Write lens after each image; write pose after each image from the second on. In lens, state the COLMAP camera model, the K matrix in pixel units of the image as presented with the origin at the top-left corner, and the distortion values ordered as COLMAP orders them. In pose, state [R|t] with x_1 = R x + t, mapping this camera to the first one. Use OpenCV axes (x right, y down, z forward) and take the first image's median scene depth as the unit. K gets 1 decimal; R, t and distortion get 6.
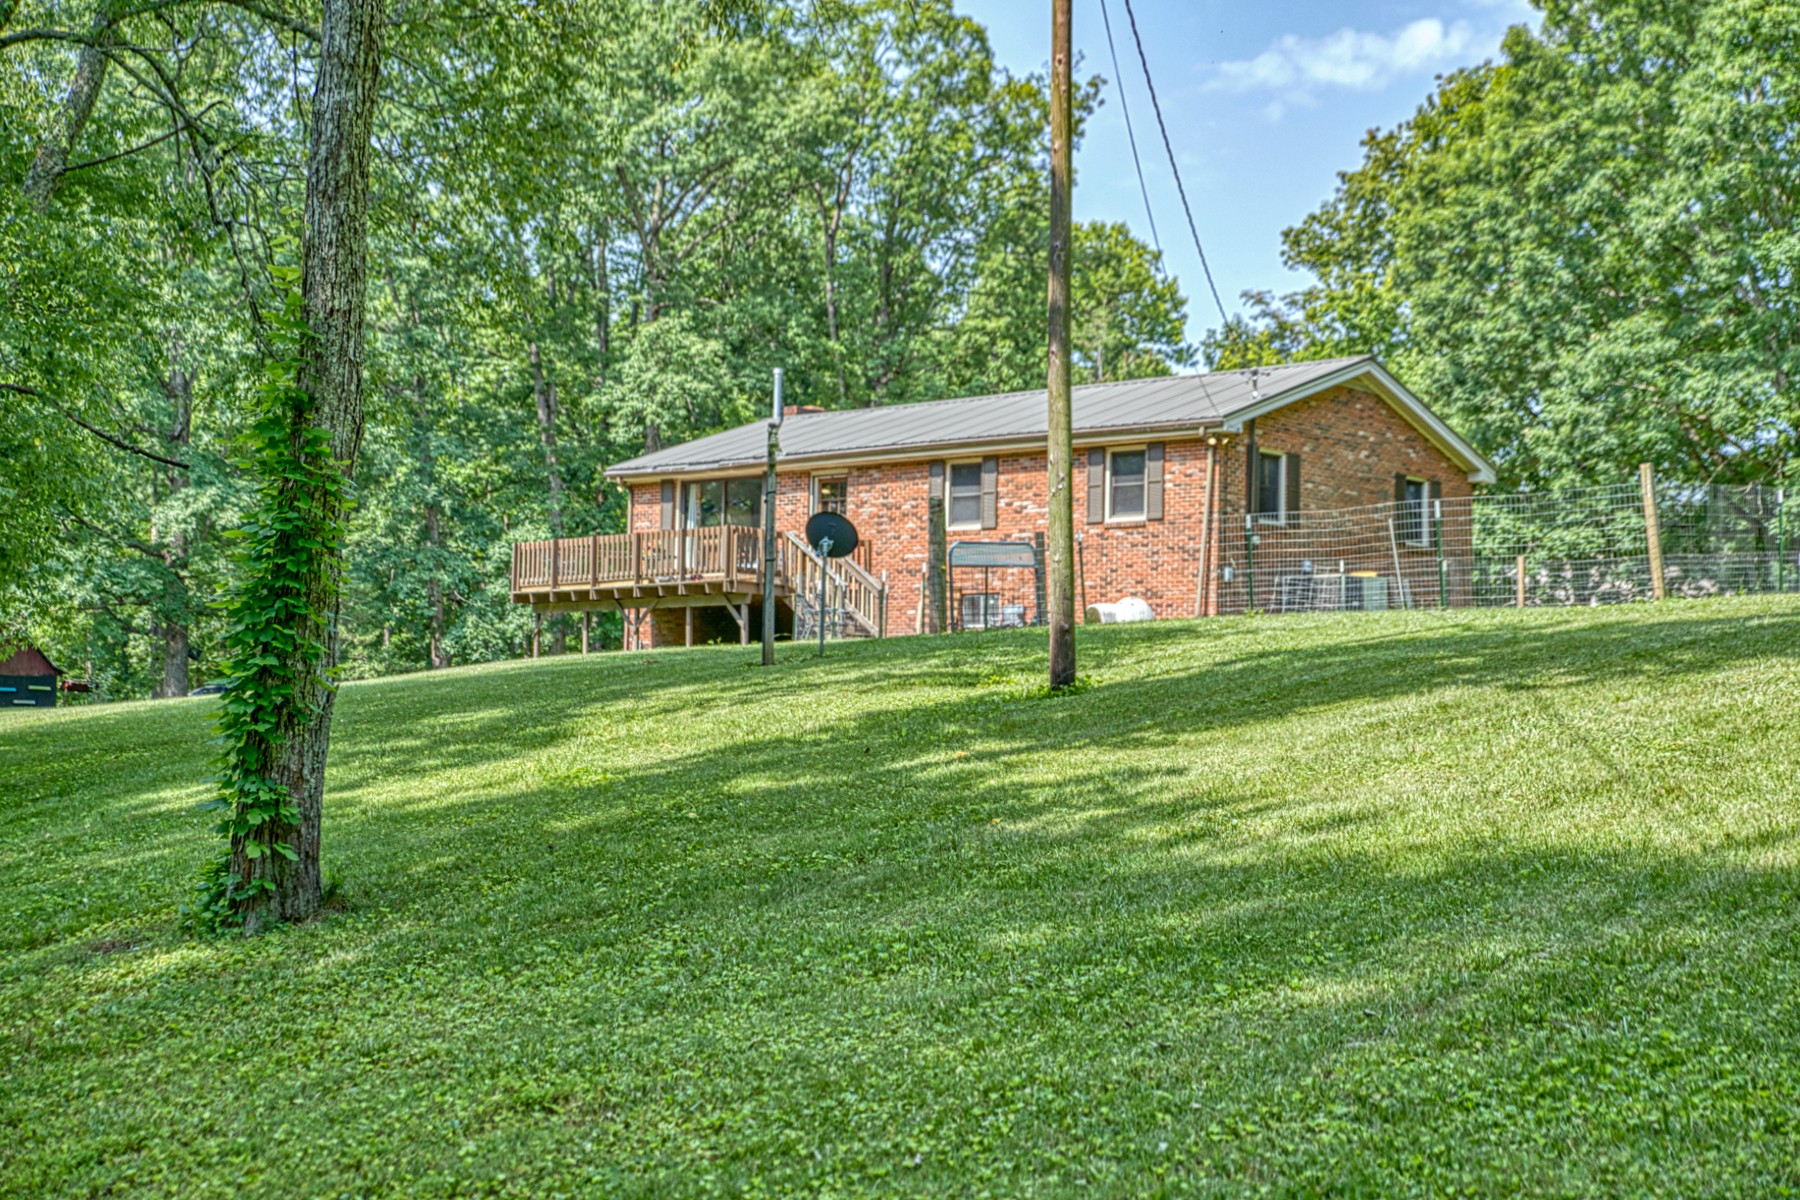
lens RADIAL K [[2418.7, 0, 907.0], [0, 2418.7, 602.6], [0, 0, 1]] dist [-0.001271, 0.000000]
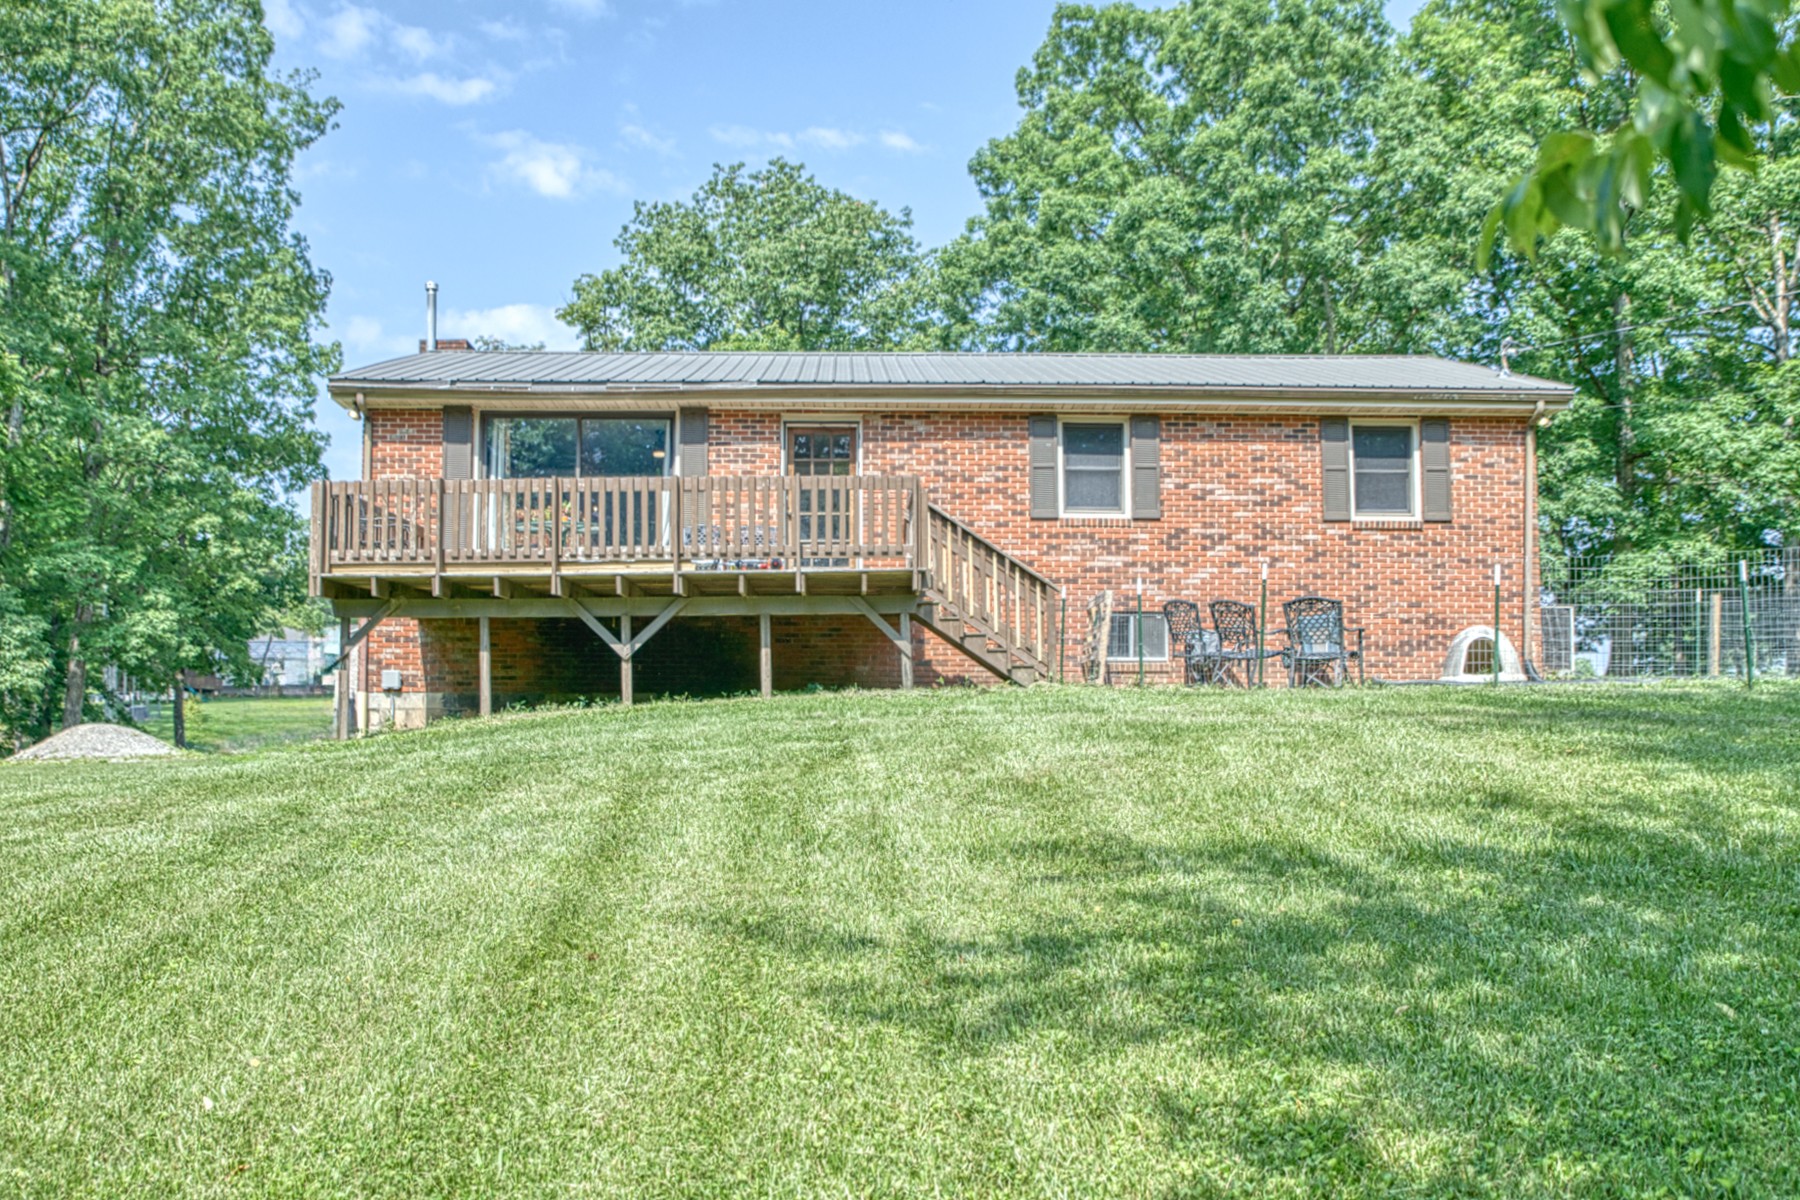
lens RADIAL K [[1508.8, 0, 898.9], [0, 1508.8, 604.6], [0, 0, 1]] dist [-0.020088, -0.002603]
pose [[0.728310, 0.042279, 0.683942, -0.283729], [-0.025999, 0.999081, -0.034073, 0.009542], [-0.684755, 0.007034, 0.728740, 0.667600]]
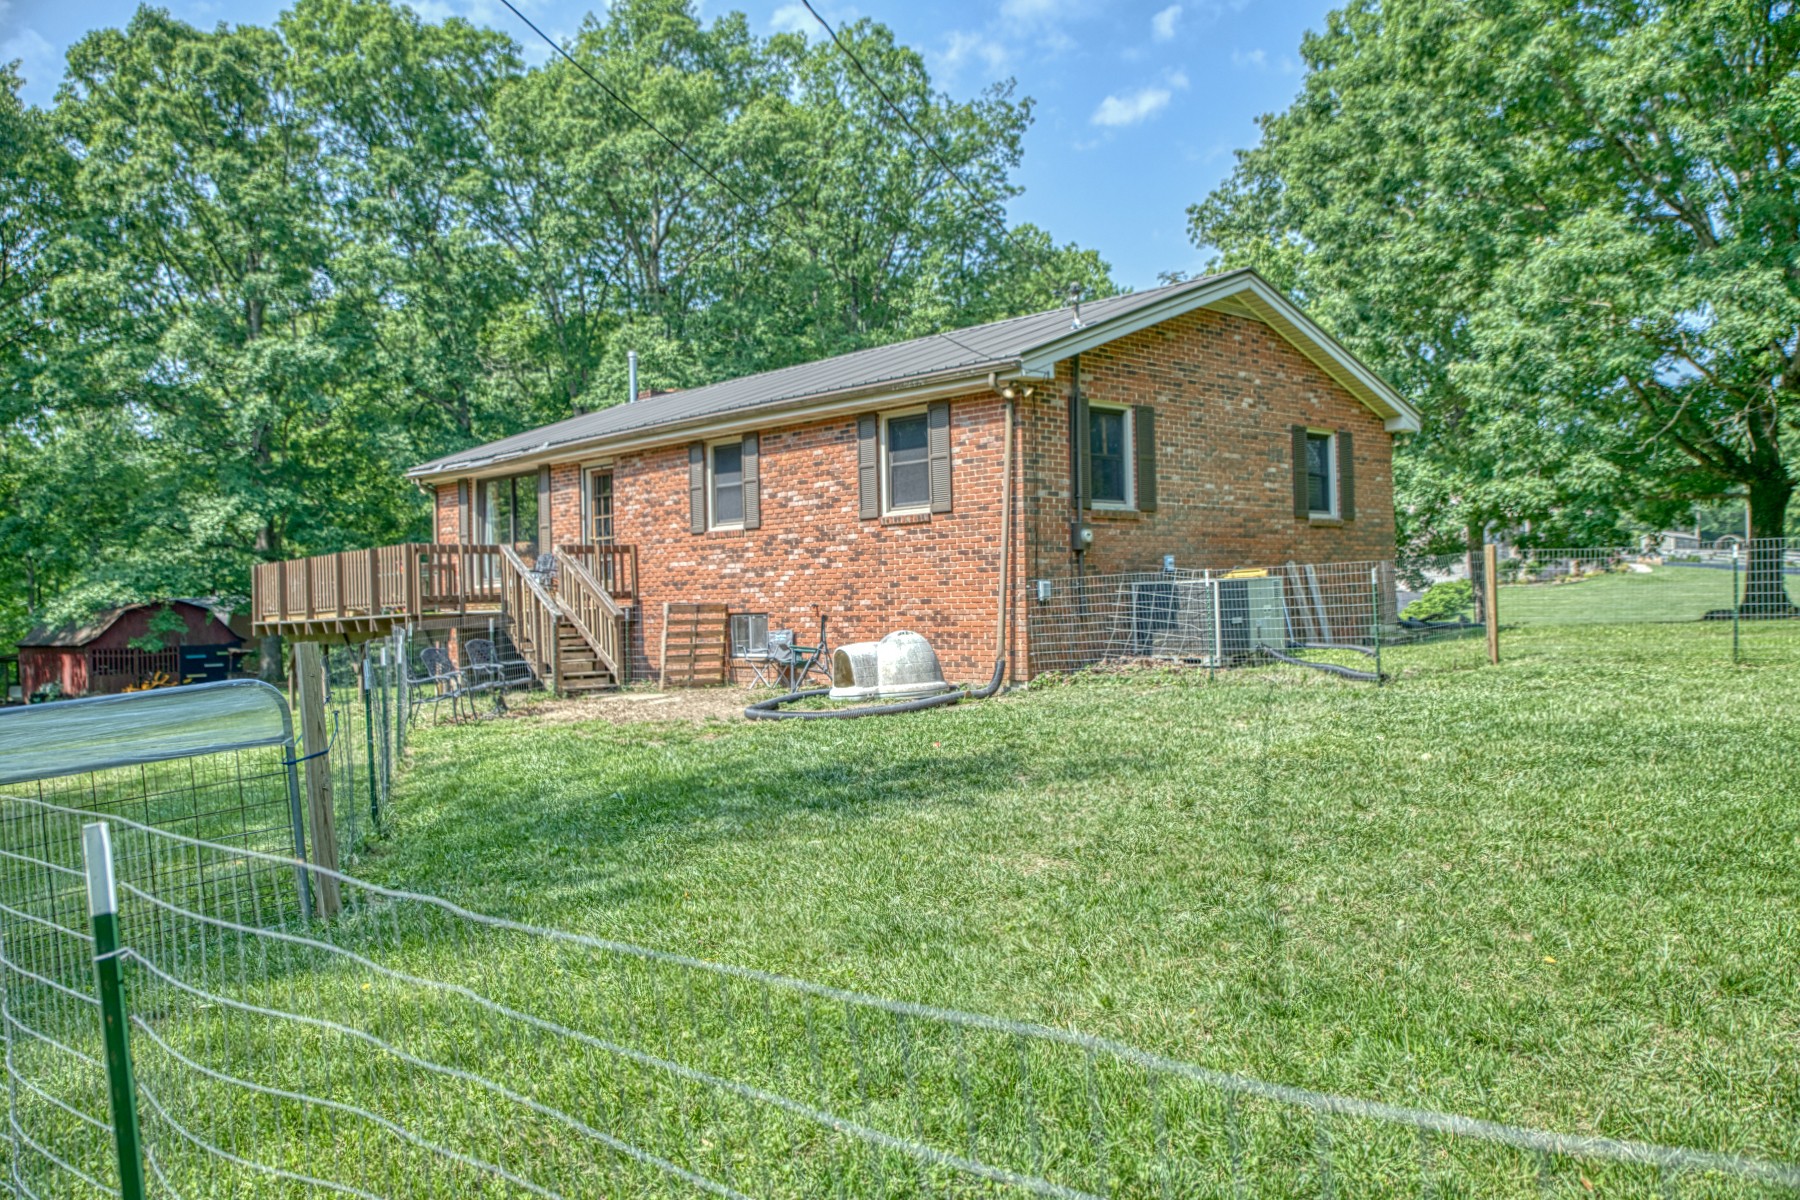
lens RADIAL K [[1424.7, 0, 883.5], [0, 1424.7, 598.7], [0, 0, 1]] dist [-0.021446, 0.021531]
pose [[0.994651, -0.046198, -0.092391, 0.105233], [0.051285, 0.997252, 0.053470, -0.027622], [0.089667, -0.057922, 0.994286, 0.504127]]
